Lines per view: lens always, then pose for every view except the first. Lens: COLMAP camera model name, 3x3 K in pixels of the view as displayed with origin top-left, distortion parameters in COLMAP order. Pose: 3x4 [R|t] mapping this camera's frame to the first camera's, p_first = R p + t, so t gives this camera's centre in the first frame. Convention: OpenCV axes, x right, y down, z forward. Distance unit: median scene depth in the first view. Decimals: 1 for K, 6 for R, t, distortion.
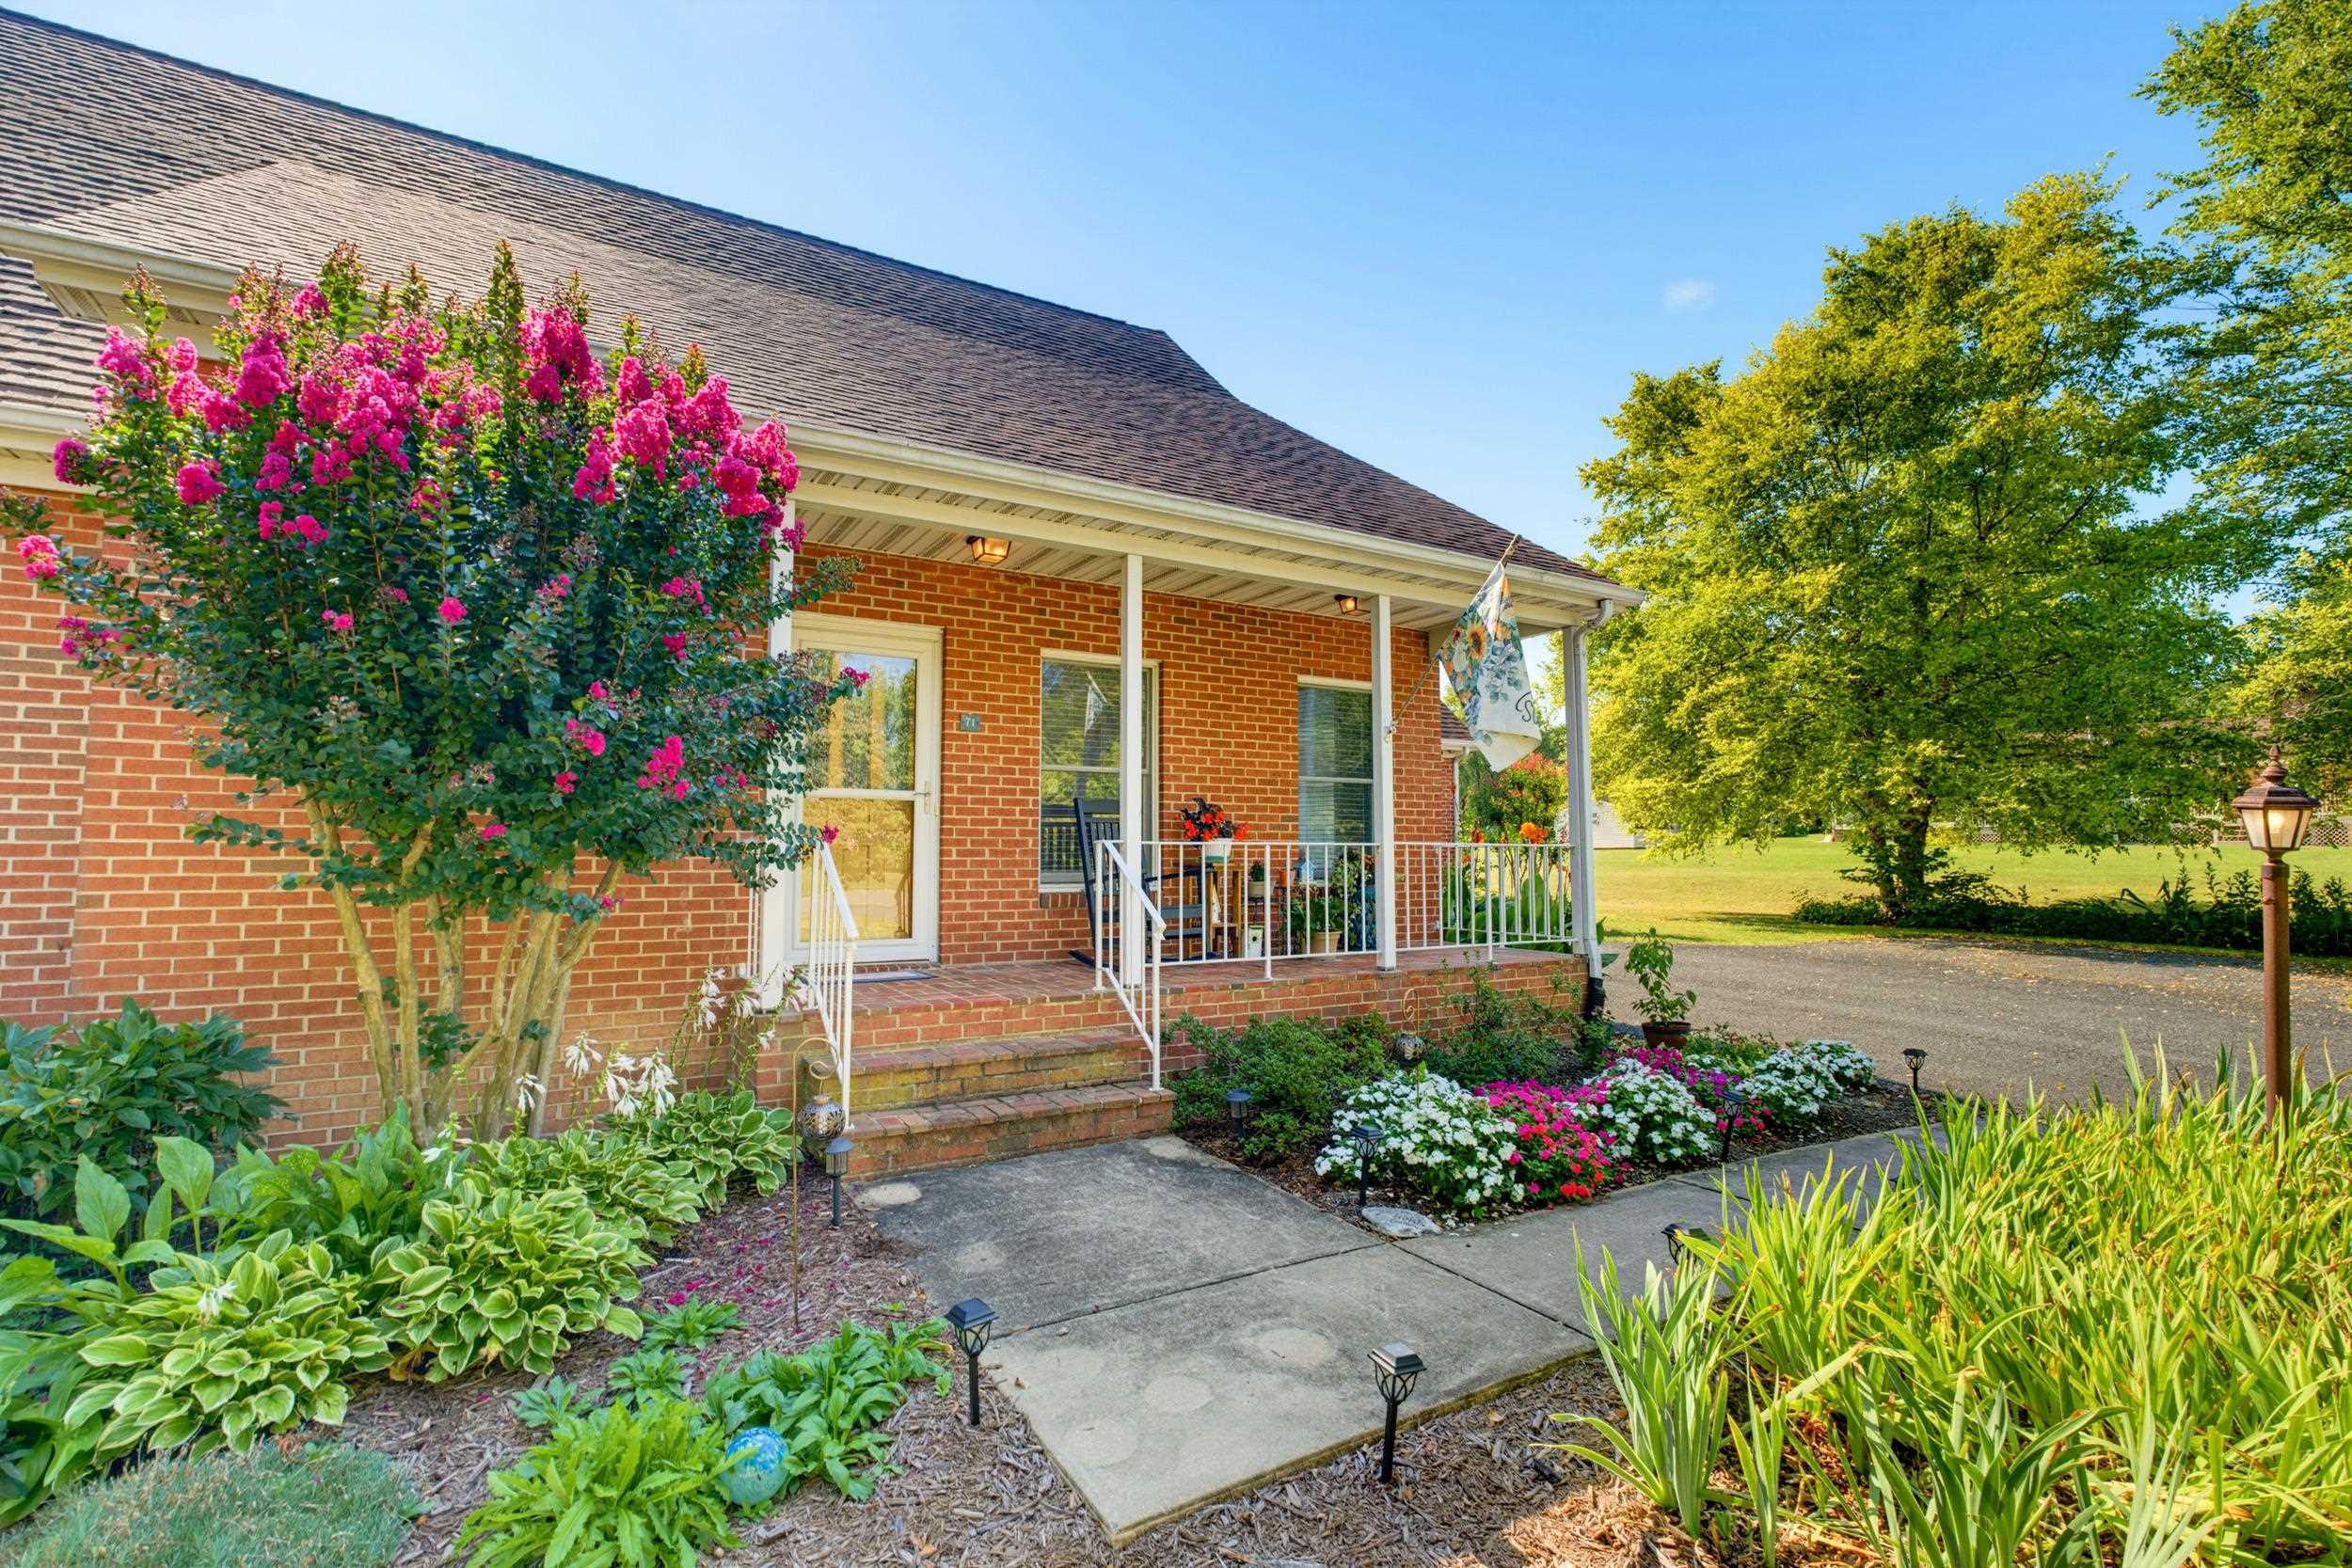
lens RADIAL K [[1070.4, 0, 1172.4], [0, 1070.4, 767.4], [0, 0, 1]] dist [-0.021864, -0.000451]
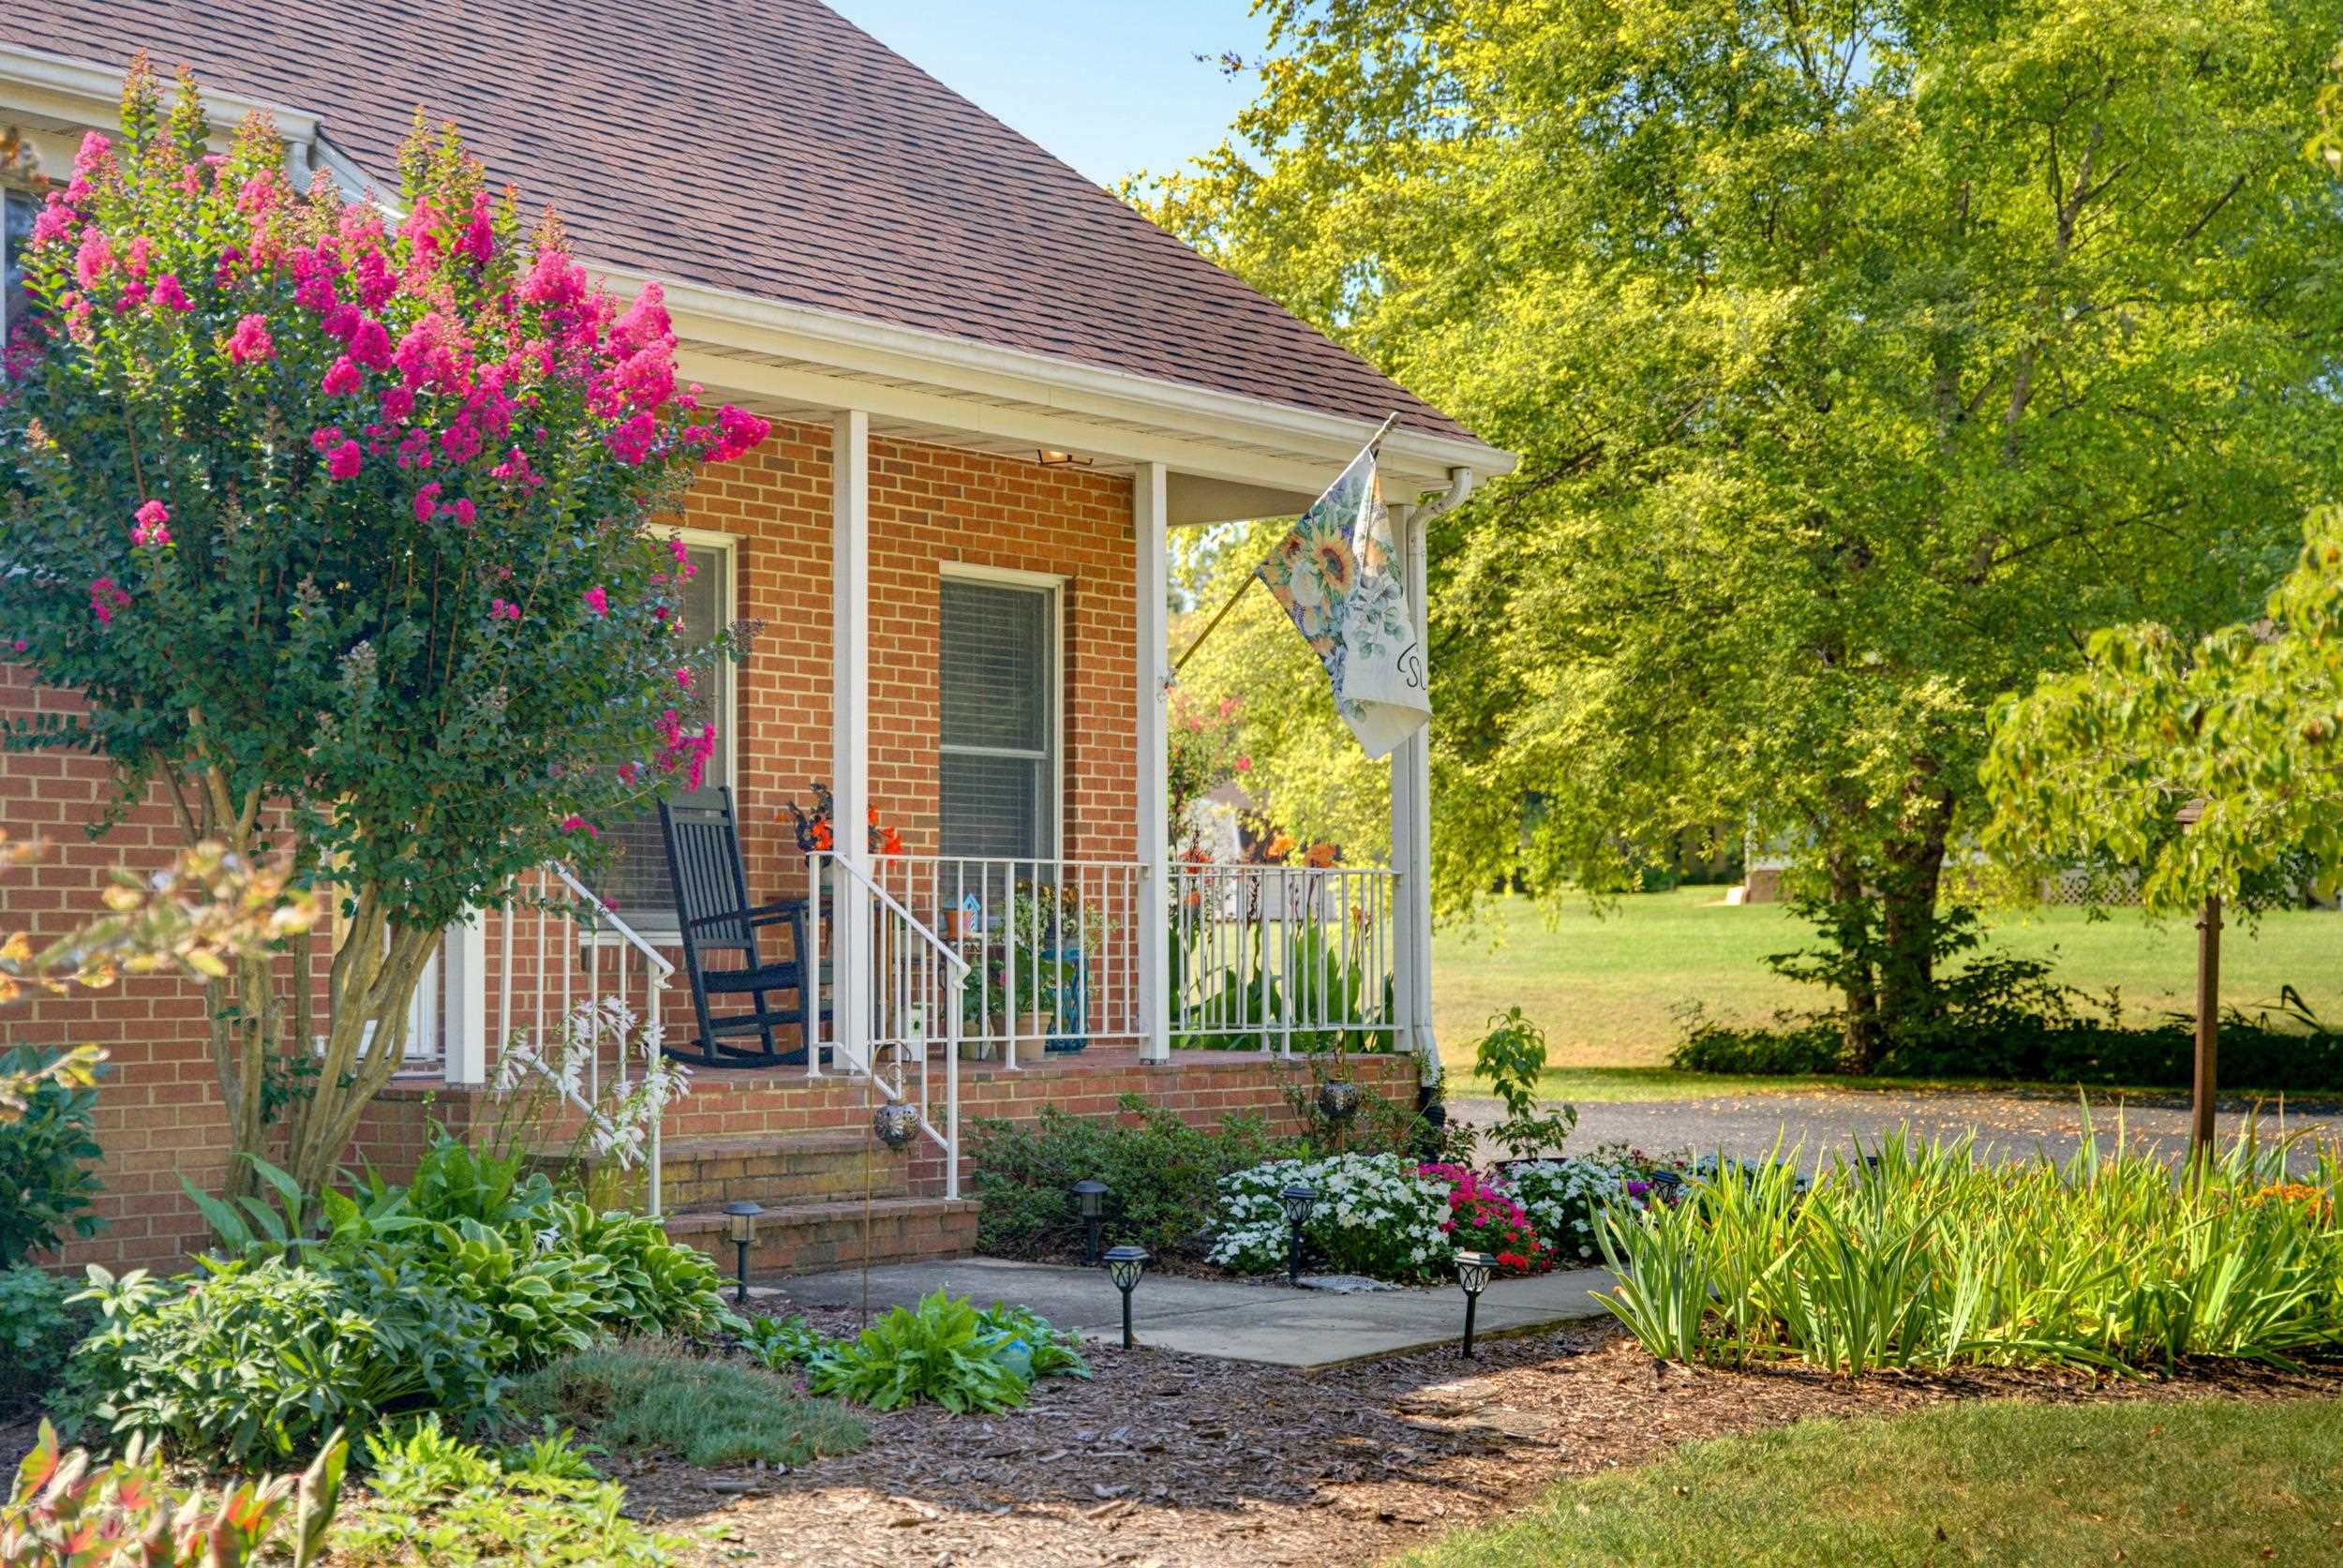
lens RADIAL K [[3751.5, 0, 1171.5], [0, 3751.5, 784.0], [0, 0, 1]] dist [-0.041760, -0.036540]
pose [[0.918924, 0.013289, 0.394210, -0.277633], [-0.026882, 0.999218, 0.028980, -0.016372], [-0.393517, -0.037228, 0.918563, -0.428158]]
